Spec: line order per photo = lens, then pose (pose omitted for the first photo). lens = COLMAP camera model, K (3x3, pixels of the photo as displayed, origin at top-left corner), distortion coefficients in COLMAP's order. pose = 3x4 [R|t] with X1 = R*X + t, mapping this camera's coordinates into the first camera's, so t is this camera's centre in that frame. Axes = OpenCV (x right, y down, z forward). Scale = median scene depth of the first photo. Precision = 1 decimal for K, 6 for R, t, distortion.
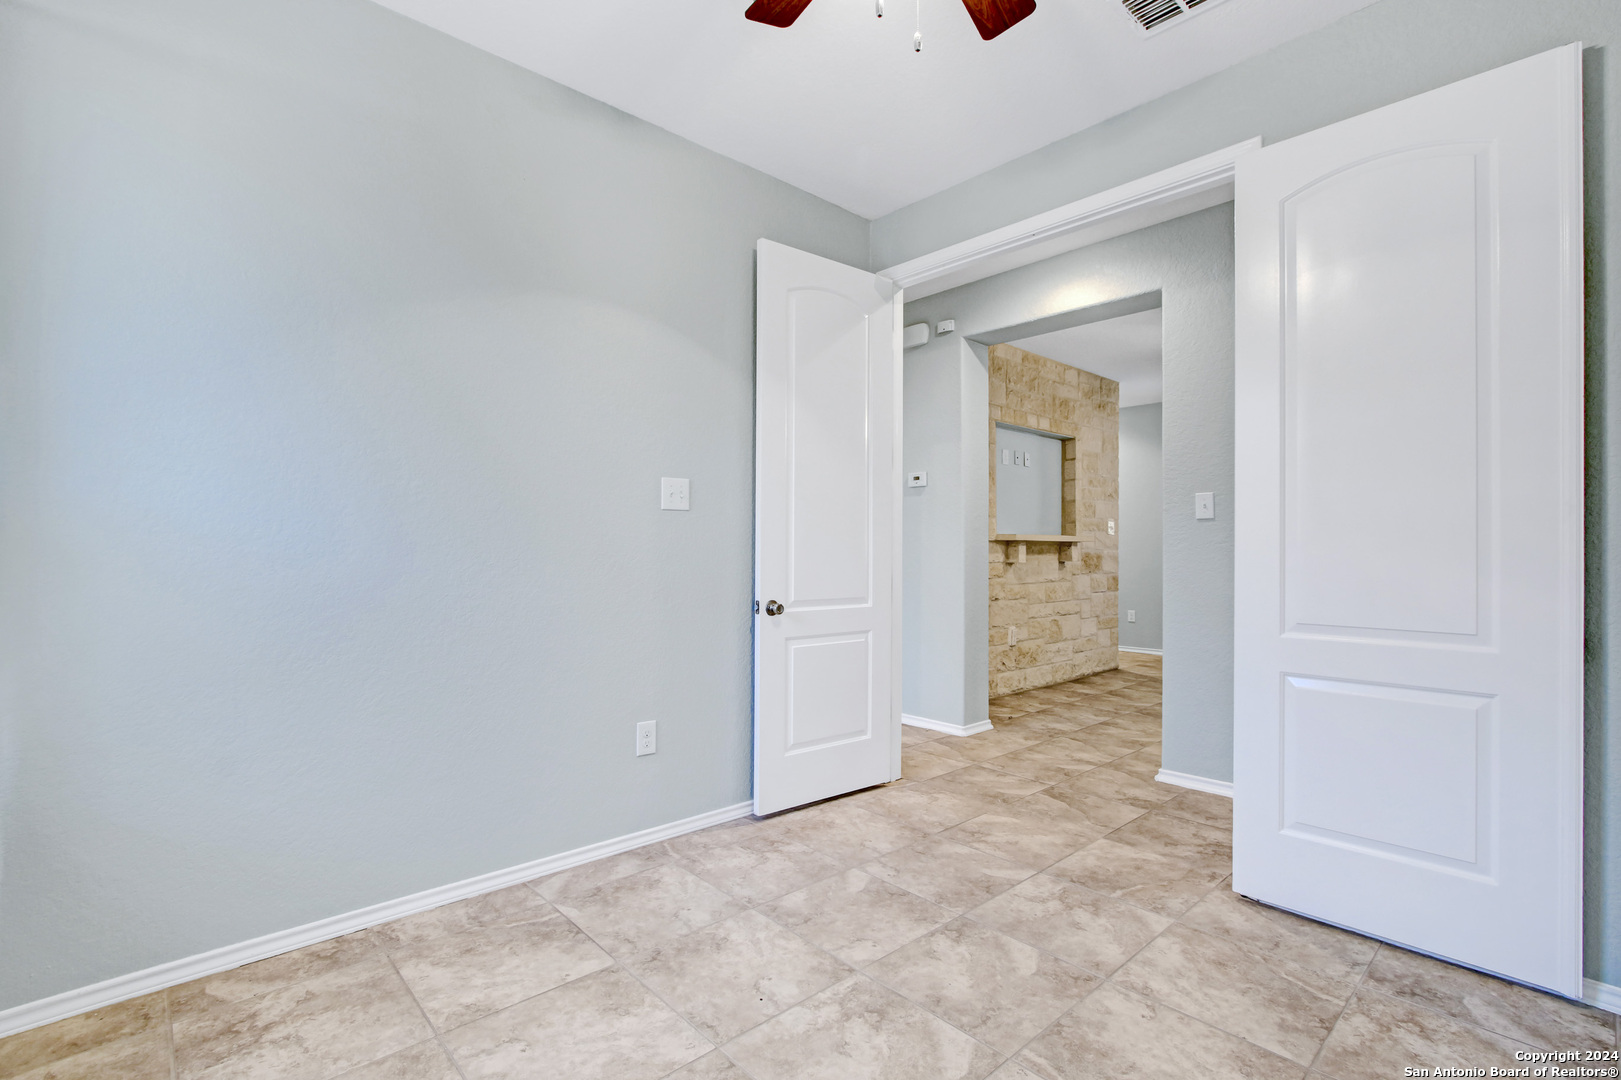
lens RADIAL K [[749.3, 0, 794.5], [0, 749.3, 545.4], [0, 0, 1]] dist [-0.012846, 0.000771]
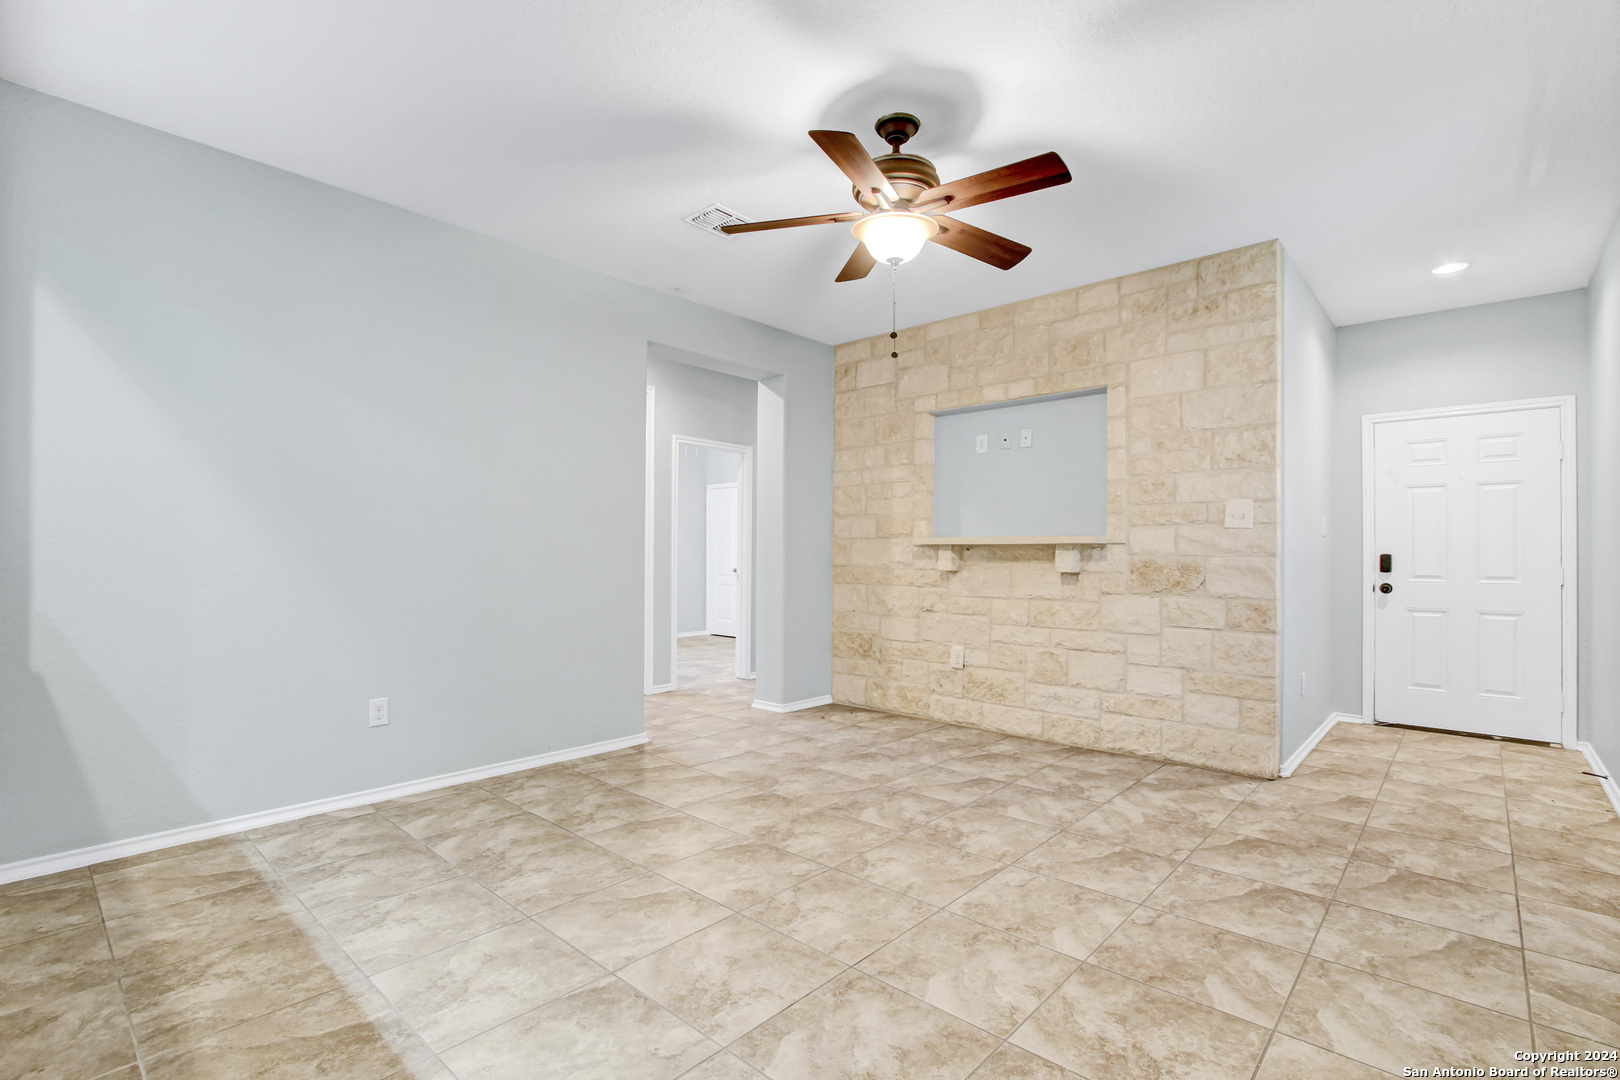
lens RADIAL K [[755.7, 0, 806.9], [0, 755.7, 543.2], [0, 0, 1]] dist [-0.009202, 0.000402]
pose [[0.097616, -0.015973, -0.995096, 1.132507], [0.002517, 0.999872, -0.015803, 0.005379], [0.995221, -0.000962, 0.097644, 0.749722]]
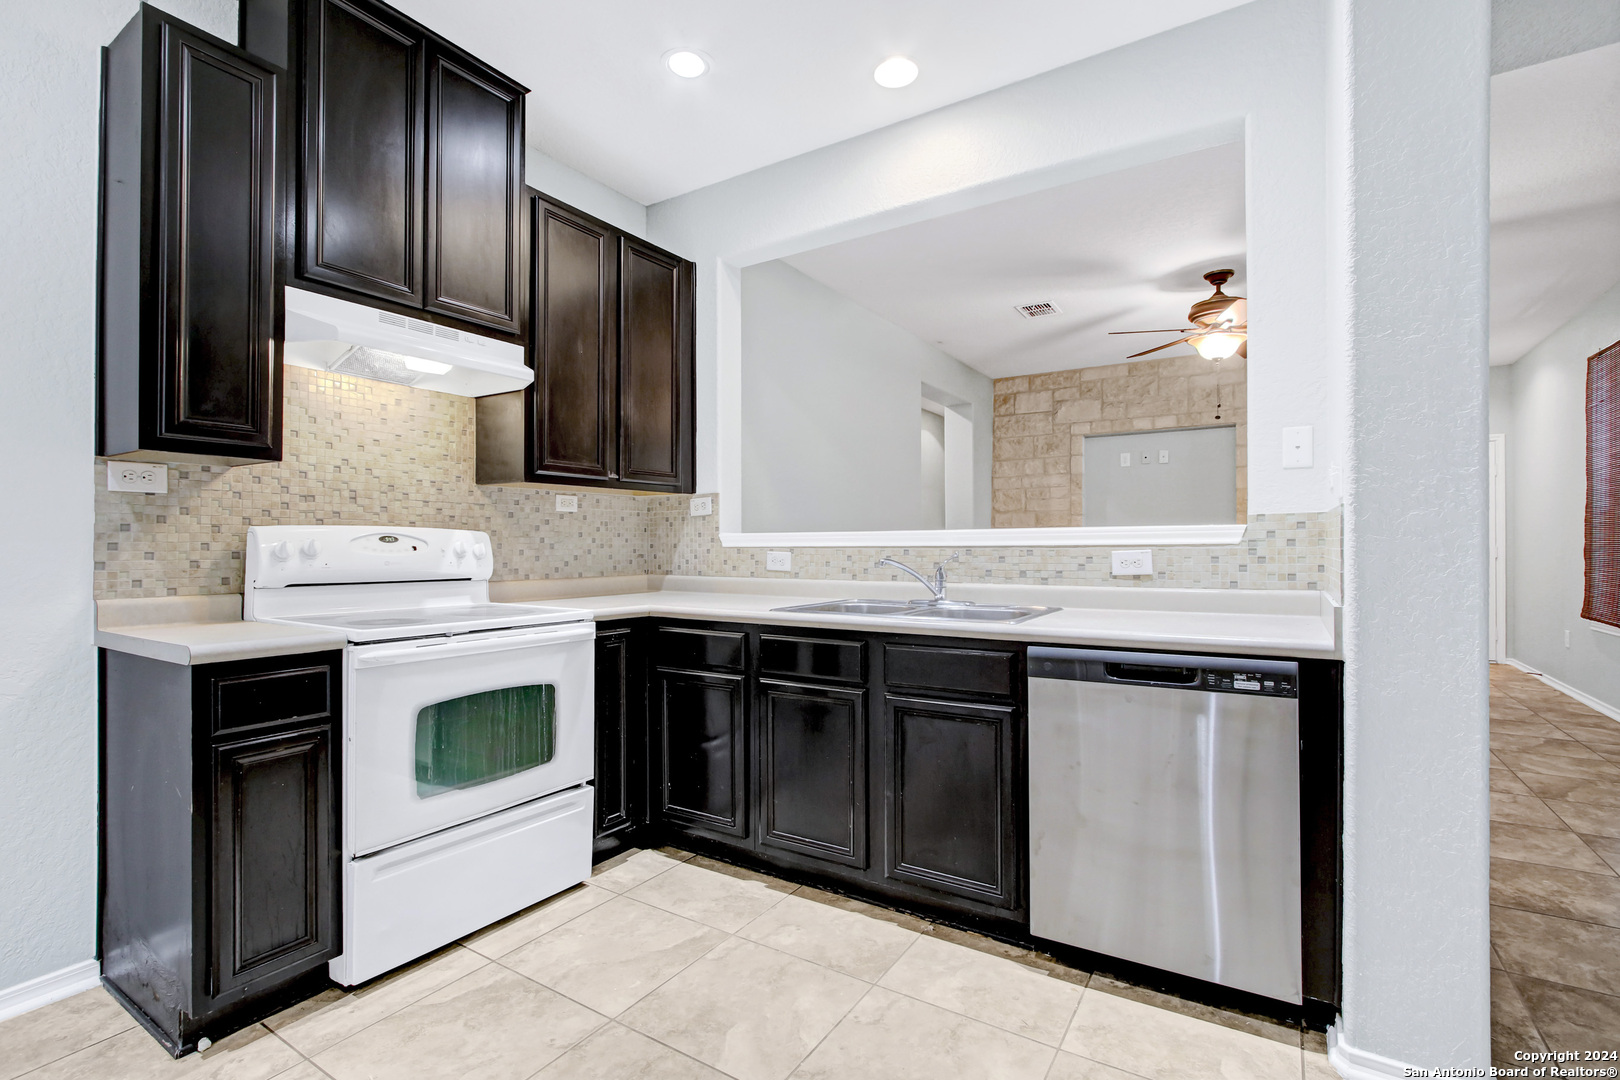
lens RADIAL K [[742.9, 0, 808.8], [0, 742.9, 542.1], [0, 0, 1]] dist [-0.010373, 0.000294]
pose [[0.264096, -0.001807, -0.964495, 1.280136], [0.010964, 0.999939, 0.001129, 0.000589], [0.964434, -0.010873, 0.264100, 0.248257]]
